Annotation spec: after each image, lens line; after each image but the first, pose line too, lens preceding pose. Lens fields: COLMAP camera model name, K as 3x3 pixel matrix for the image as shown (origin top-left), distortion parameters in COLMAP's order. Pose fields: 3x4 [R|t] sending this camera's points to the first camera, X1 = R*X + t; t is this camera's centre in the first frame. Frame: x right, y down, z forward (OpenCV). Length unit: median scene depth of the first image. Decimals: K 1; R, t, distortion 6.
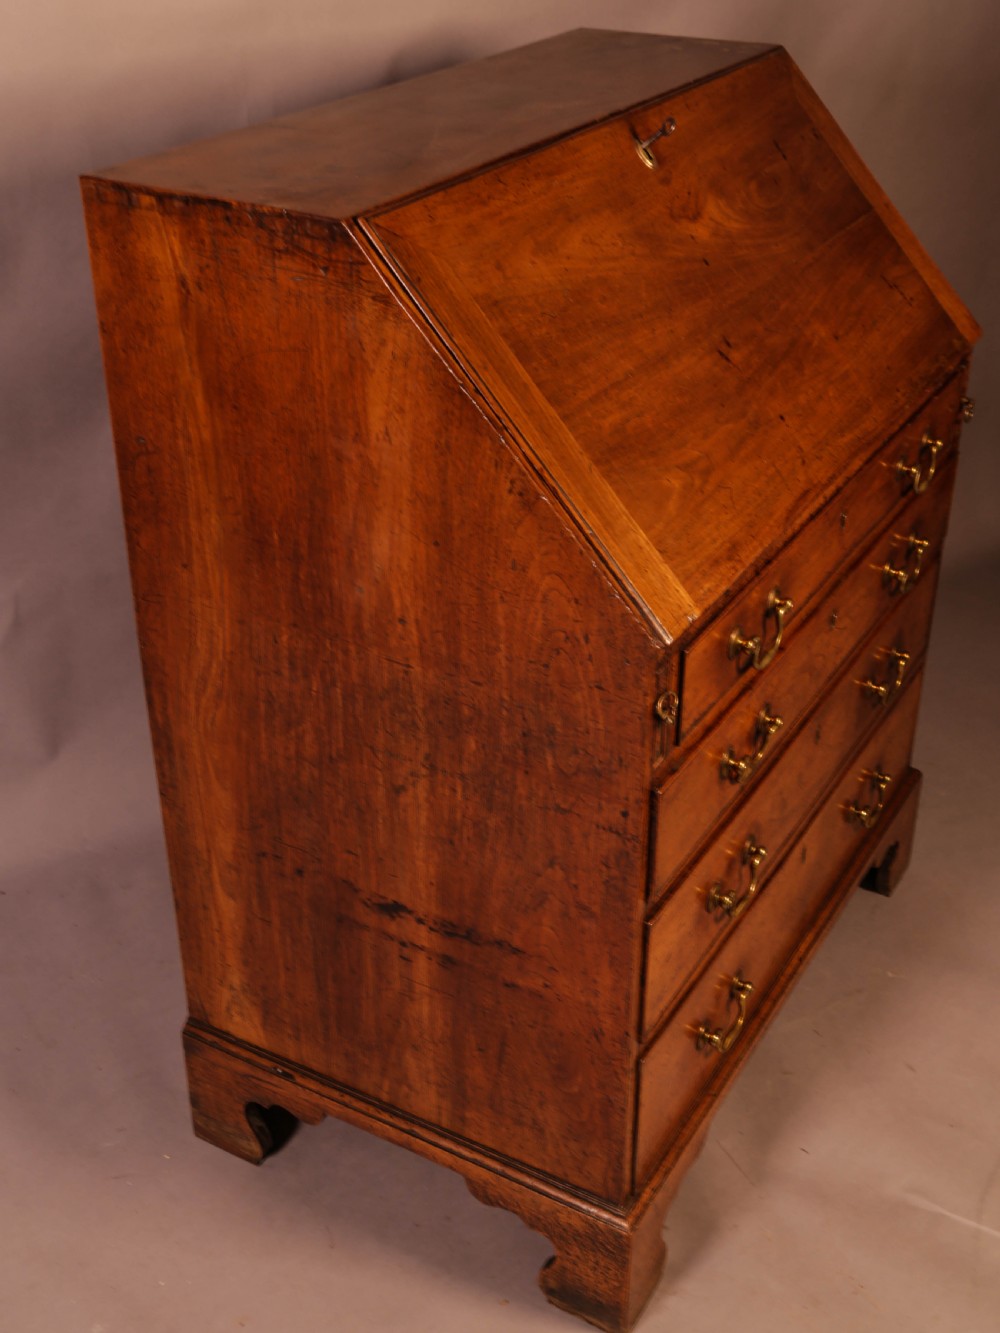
lens RADIAL K [[1630.7, 0, 503.4], [0, 1630.7, 676.0], [0, 0, 1]] dist [0.040246, 0.000000]
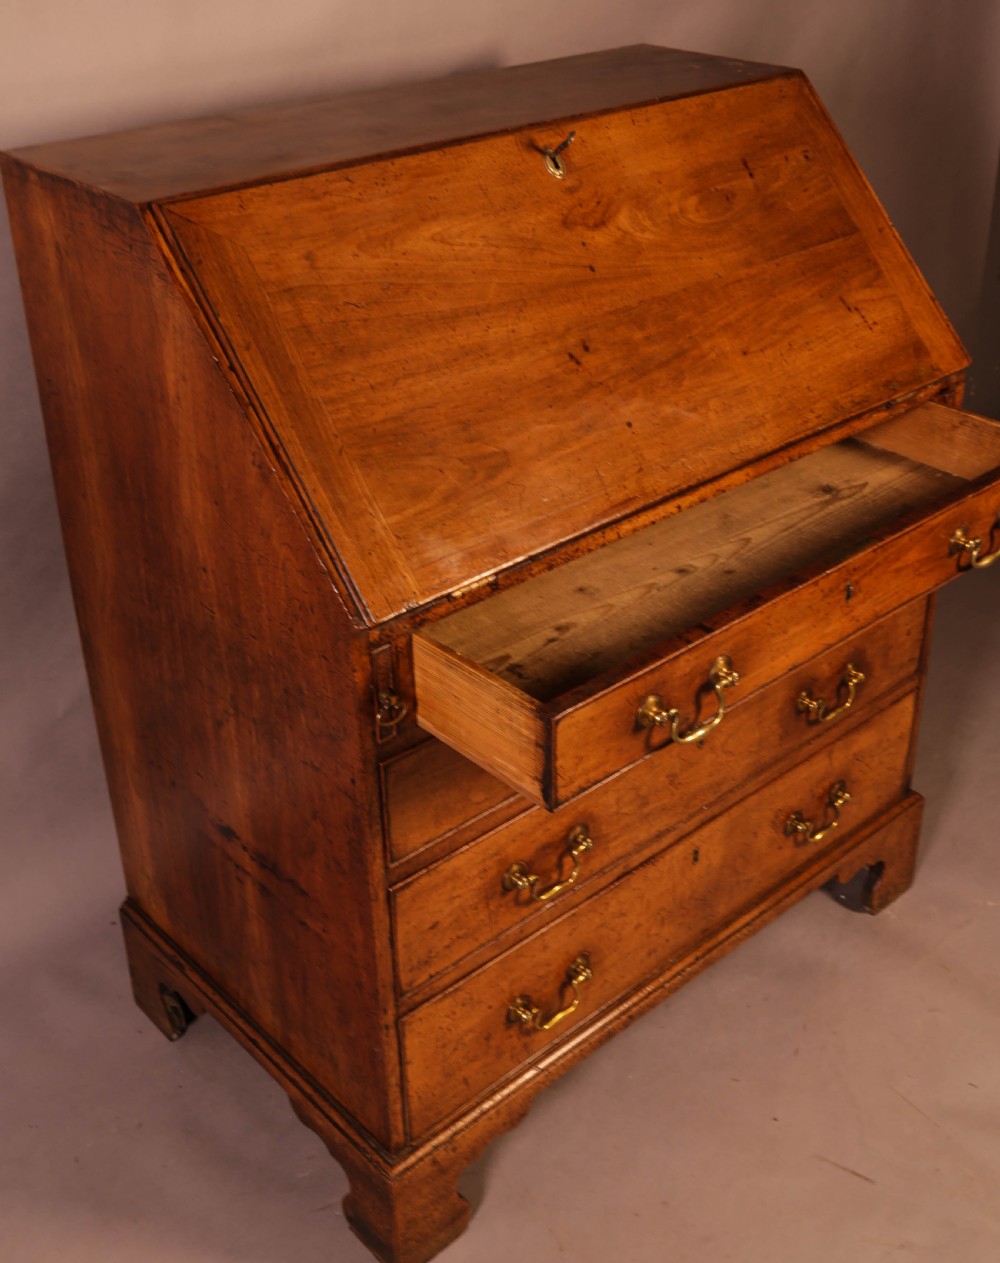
lens RADIAL K [[1493.0, 0, 540.3], [0, 1493.0, 553.4], [0, 0, 1]] dist [-0.012385, 0.000000]
pose [[0.955366, 0.133031, -0.263778, 0.395257], [-0.143258, 0.989487, -0.019831, -0.054621], [0.258367, 0.056735, 0.964379, 0.094474]]
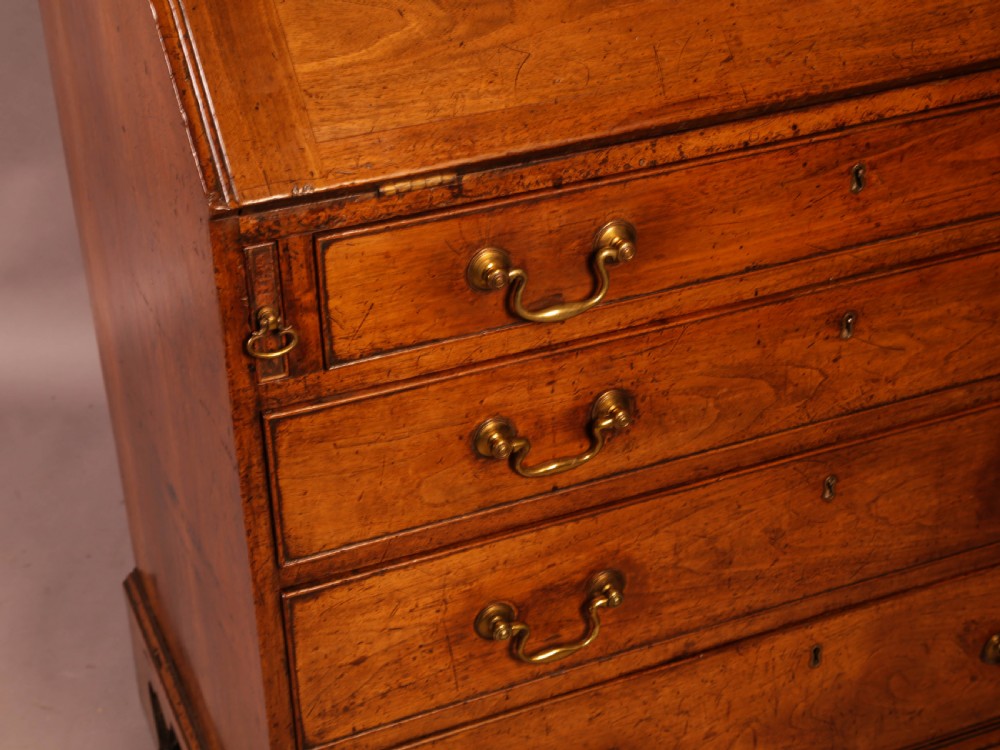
lens RADIAL K [[1694.5, 0, 498.0], [0, 1694.5, 370.8], [0, 0, 1]] dist [0.157294, 0.000000]
pose [[0.802196, 0.284928, -0.524688, 0.543562], [-0.280518, 0.955615, 0.090057, -0.045679], [0.527059, 0.074941, 0.846518, 0.371892]]
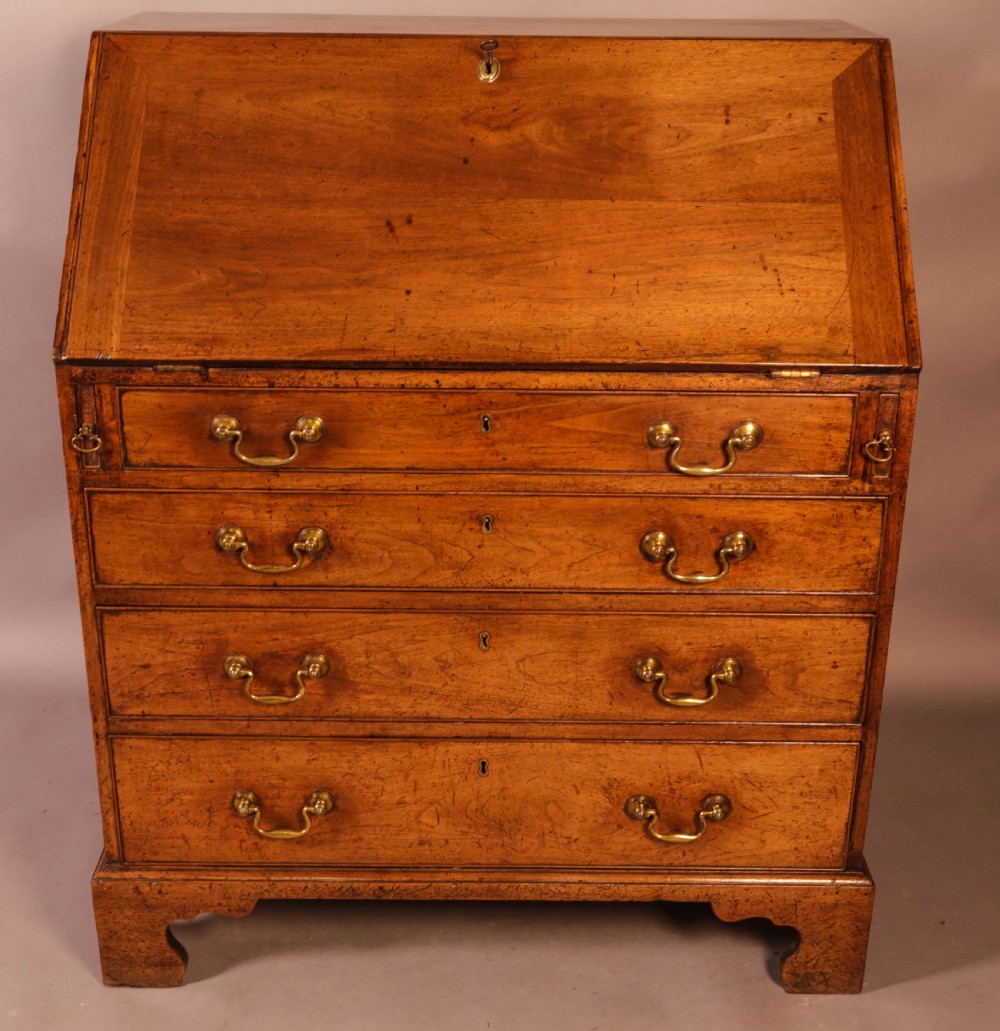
lens RADIAL K [[1595.0, 0, 474.6], [0, 1595.0, 527.8], [0, 0, 1]] dist [0.002896, 0.000000]
pose [[0.496748, 0.337376, -0.799637, 1.175413], [-0.443058, 0.890829, 0.100615, -0.152313], [0.746285, 0.304305, 0.591995, 0.464958]]
